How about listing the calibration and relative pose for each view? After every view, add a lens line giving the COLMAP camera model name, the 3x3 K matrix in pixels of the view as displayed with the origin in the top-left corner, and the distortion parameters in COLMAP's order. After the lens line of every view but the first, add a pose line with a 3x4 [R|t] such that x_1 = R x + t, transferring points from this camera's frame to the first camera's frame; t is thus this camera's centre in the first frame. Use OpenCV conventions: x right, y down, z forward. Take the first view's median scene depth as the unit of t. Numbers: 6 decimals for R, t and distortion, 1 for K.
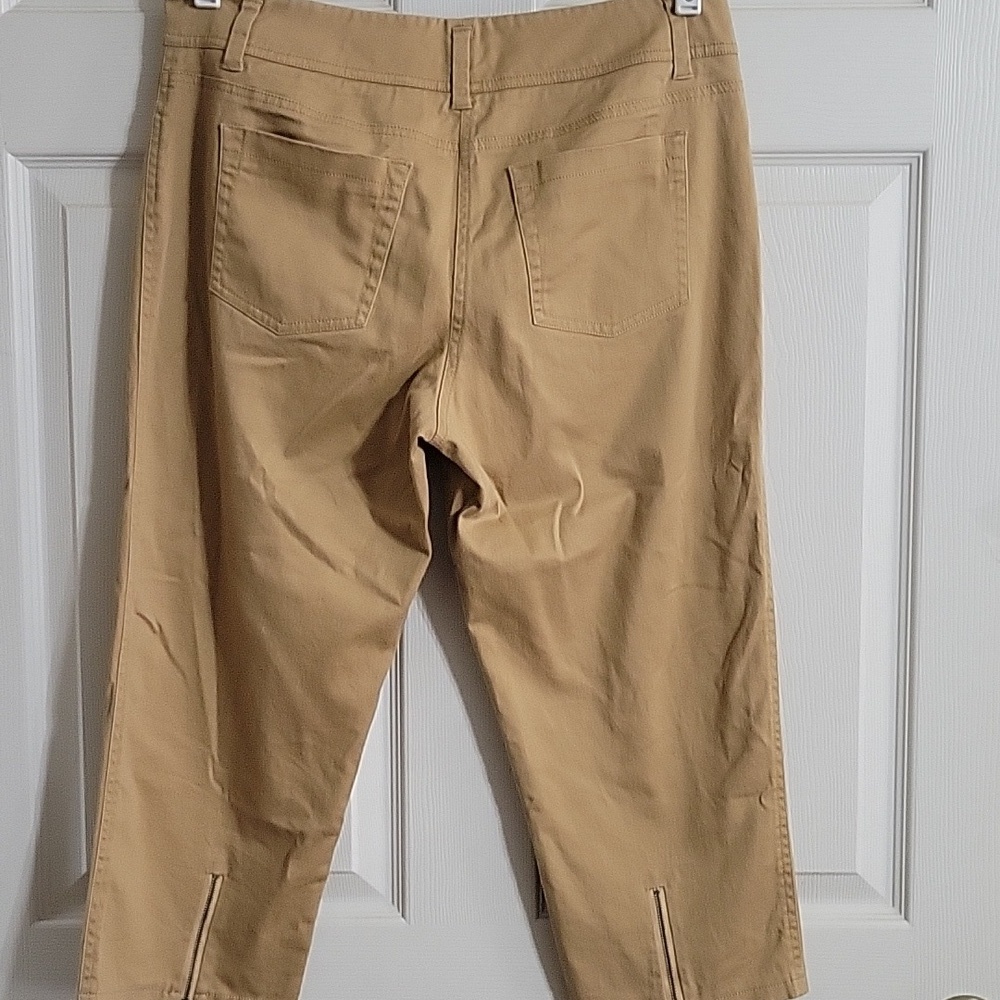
lens RADIAL K [[1741.3, 0, 499.8], [0, 1741.3, 497.6], [0, 0, 1]] dist [0.029035, 0.000000]
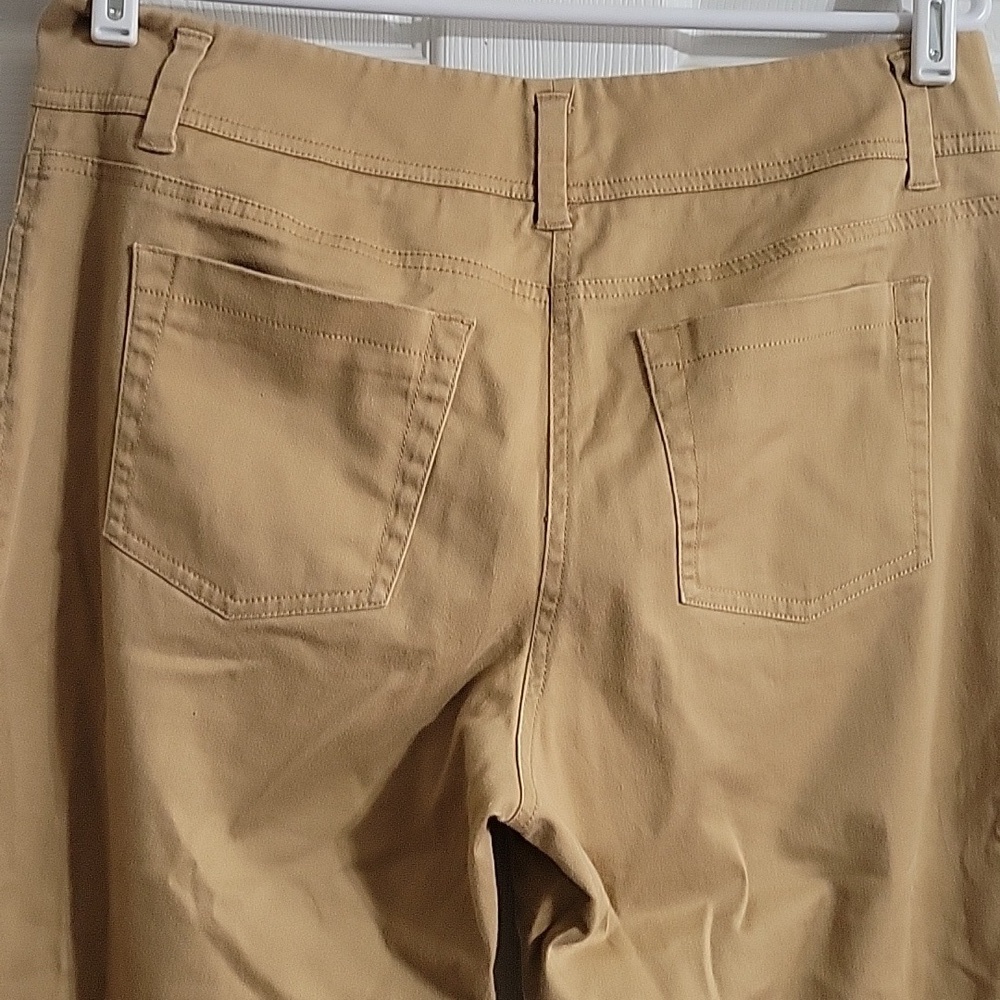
lens RADIAL K [[1741.3, 0, 486.5], [0, 1741.3, 464.3], [0, 0, 1]] dist [0.029035, 0.000000]
pose [[0.995935, 0.013518, 0.089053, -0.094760], [-0.004137, 0.994496, -0.104692, -0.084349], [-0.089978, 0.103898, 0.990510, 0.436075]]
